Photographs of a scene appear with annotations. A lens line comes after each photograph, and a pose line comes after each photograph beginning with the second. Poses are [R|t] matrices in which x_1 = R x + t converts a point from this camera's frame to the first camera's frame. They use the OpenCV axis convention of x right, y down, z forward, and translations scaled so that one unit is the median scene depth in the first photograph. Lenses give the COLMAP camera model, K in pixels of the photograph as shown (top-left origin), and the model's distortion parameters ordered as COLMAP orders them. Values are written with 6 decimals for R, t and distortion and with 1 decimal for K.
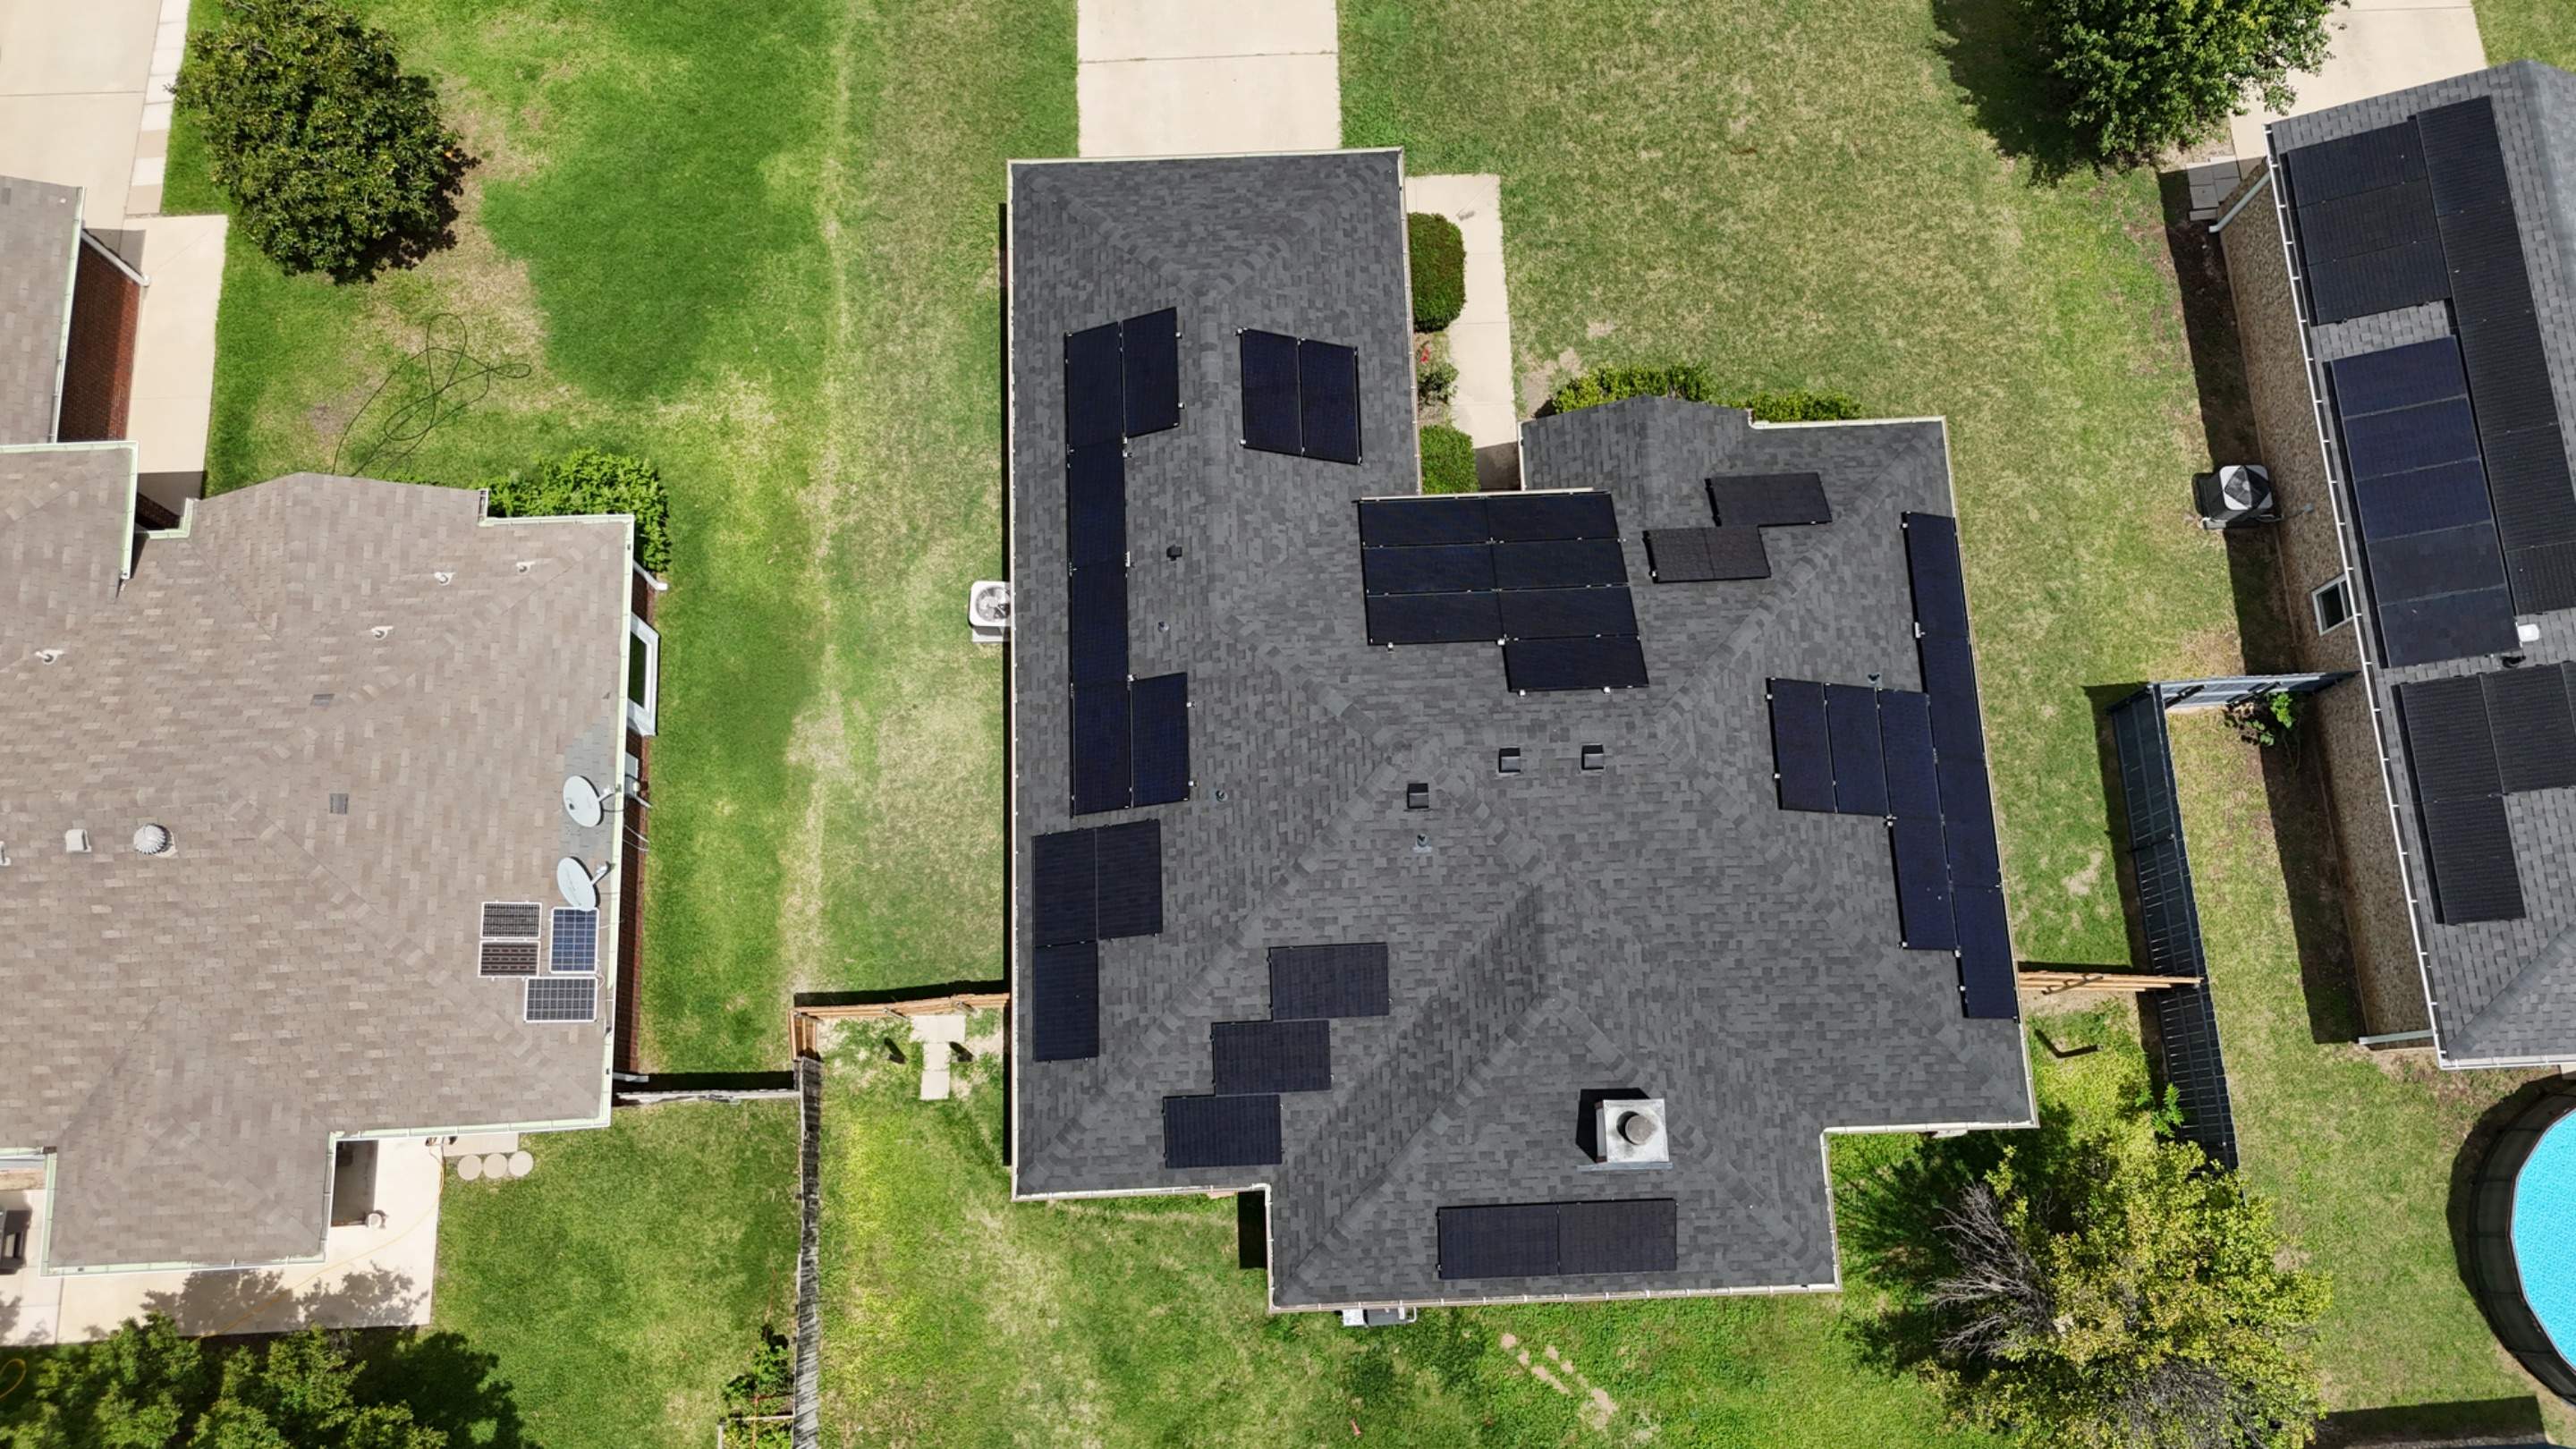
lens RADIAL K [[1881.1, 0, 1291.9], [0, 1881.1, 722.5], [0, 0, 1]] dist [0.147832, -0.313890]
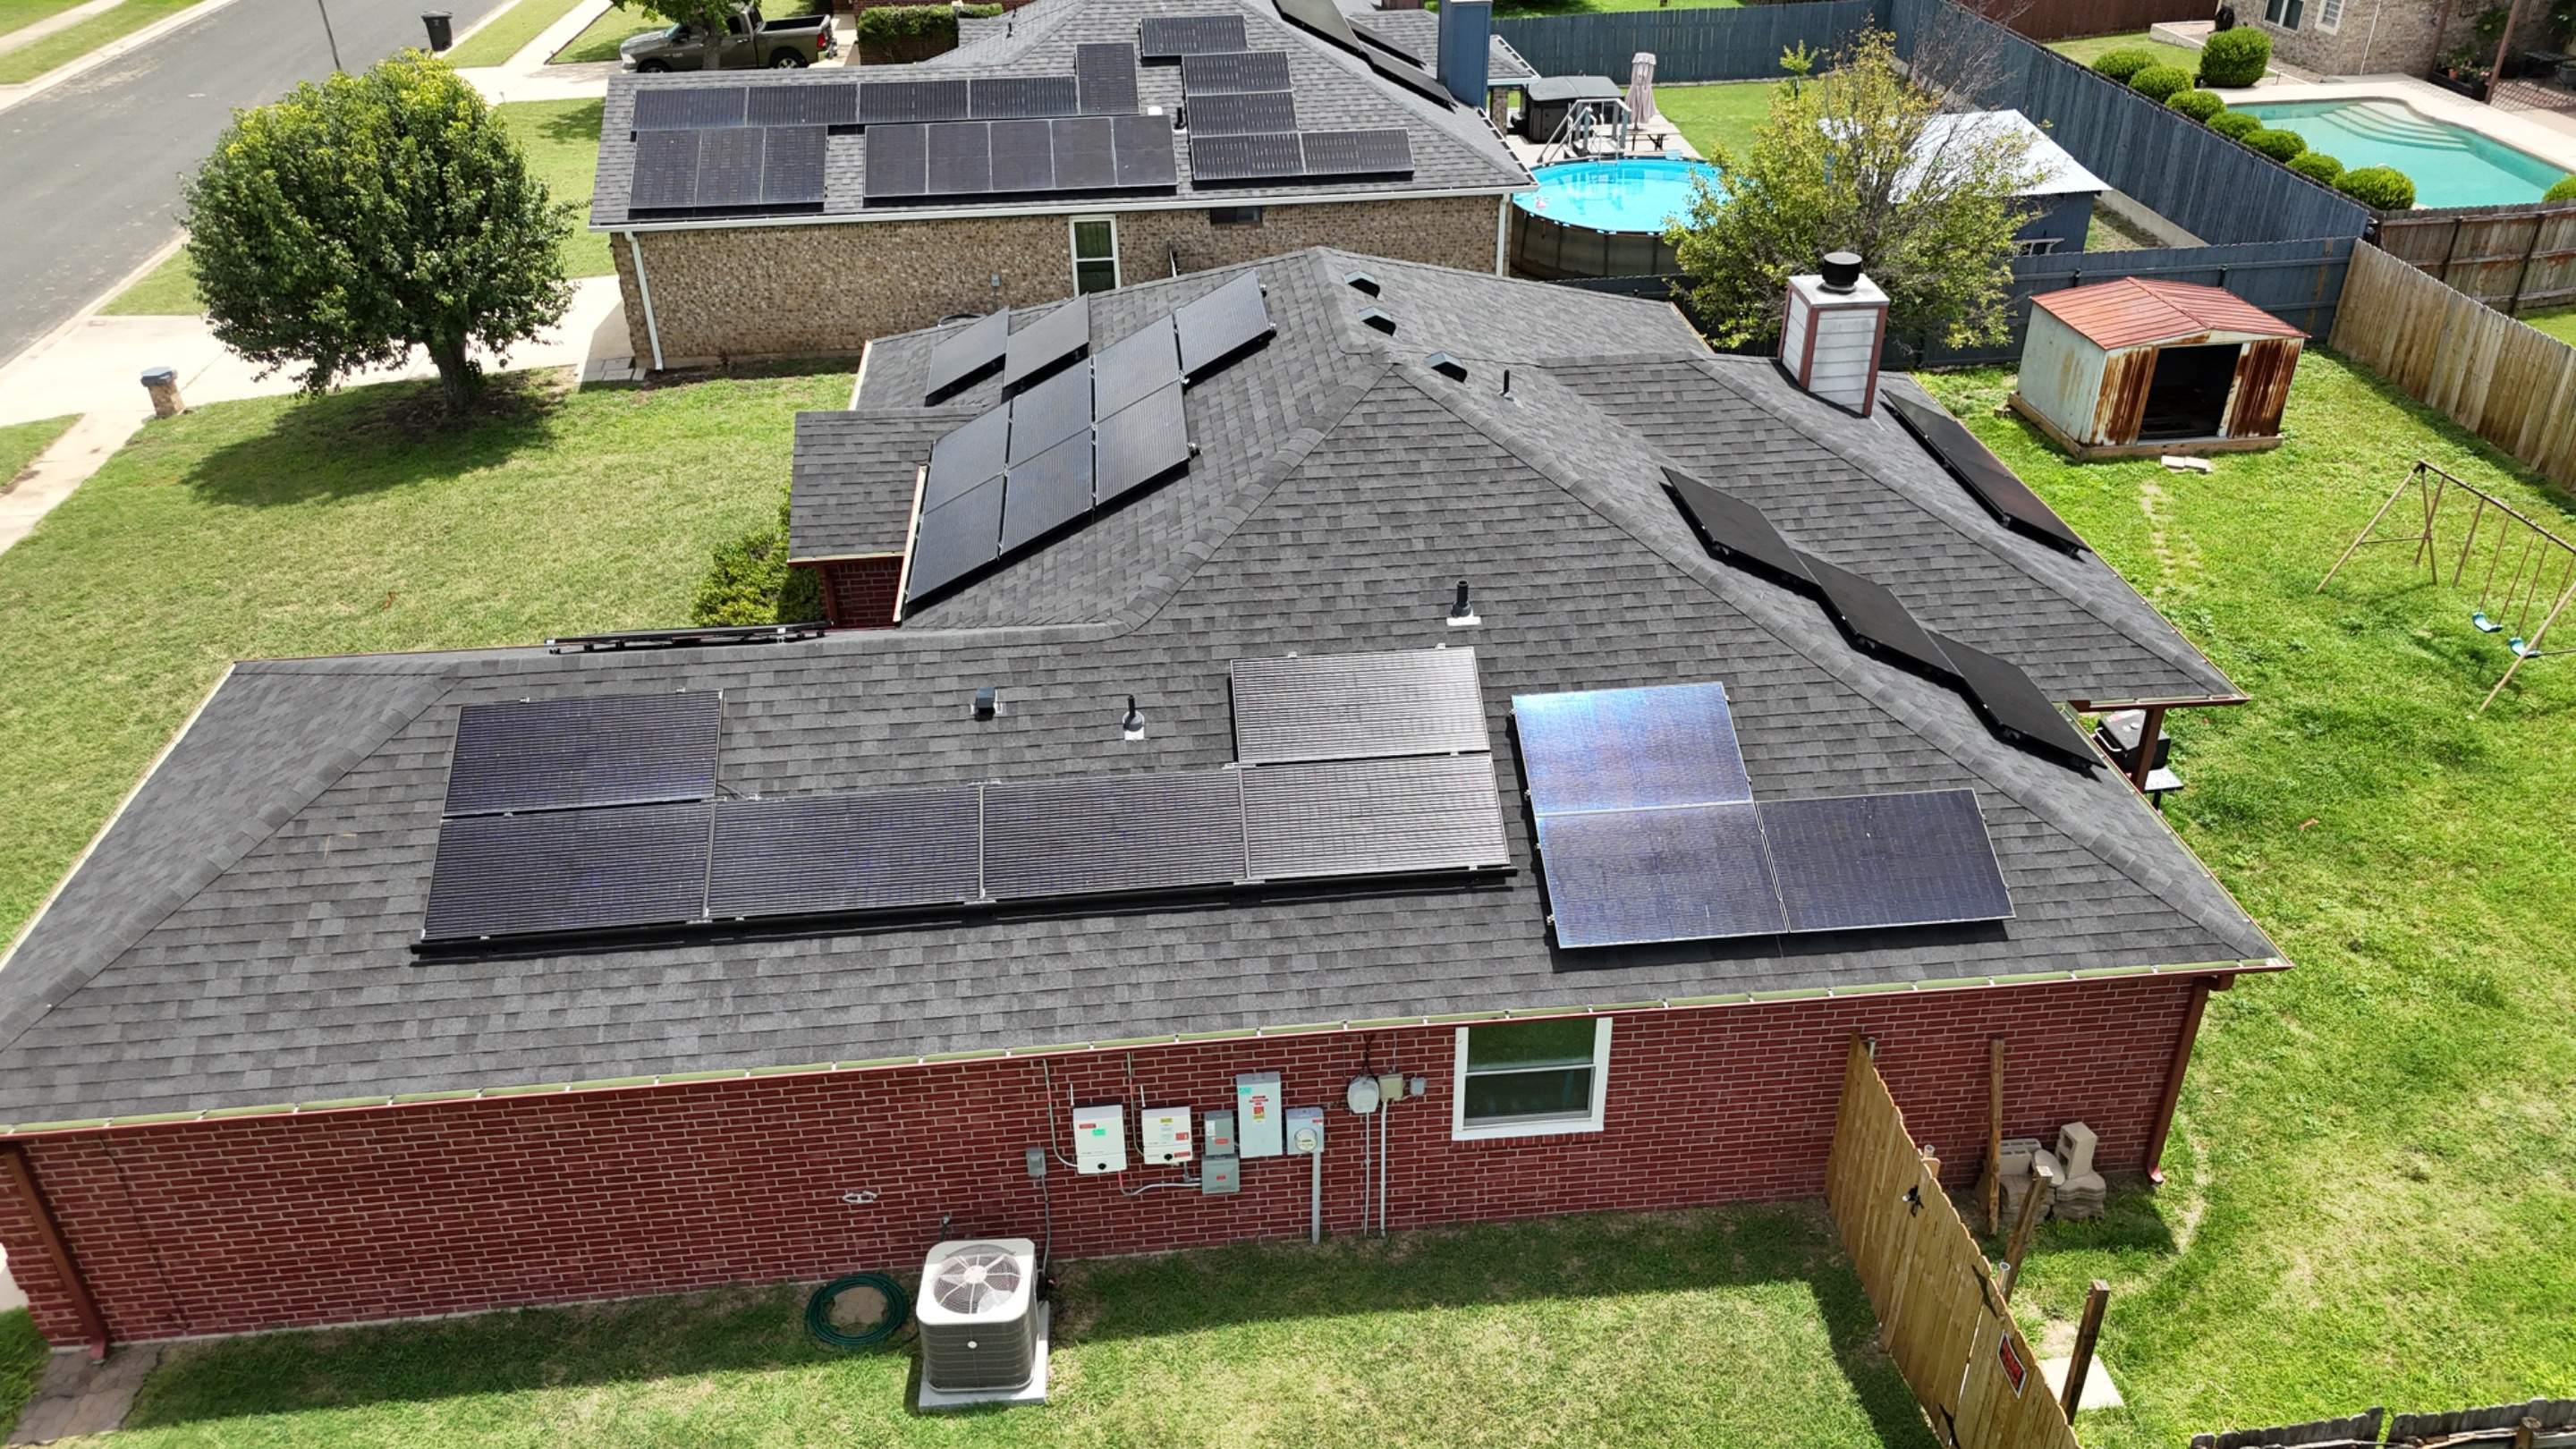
lens RADIAL K [[1898.5, 0, 1291.2], [0, 1898.5, 721.1], [0, 0, 1]] dist [0.065687, -0.055900]
pose [[-0.055400, -0.514967, 0.855418, -0.528216], [0.974489, 0.158730, 0.158668, -0.093174], [-0.217490, 0.842386, 0.493036, 0.751347]]
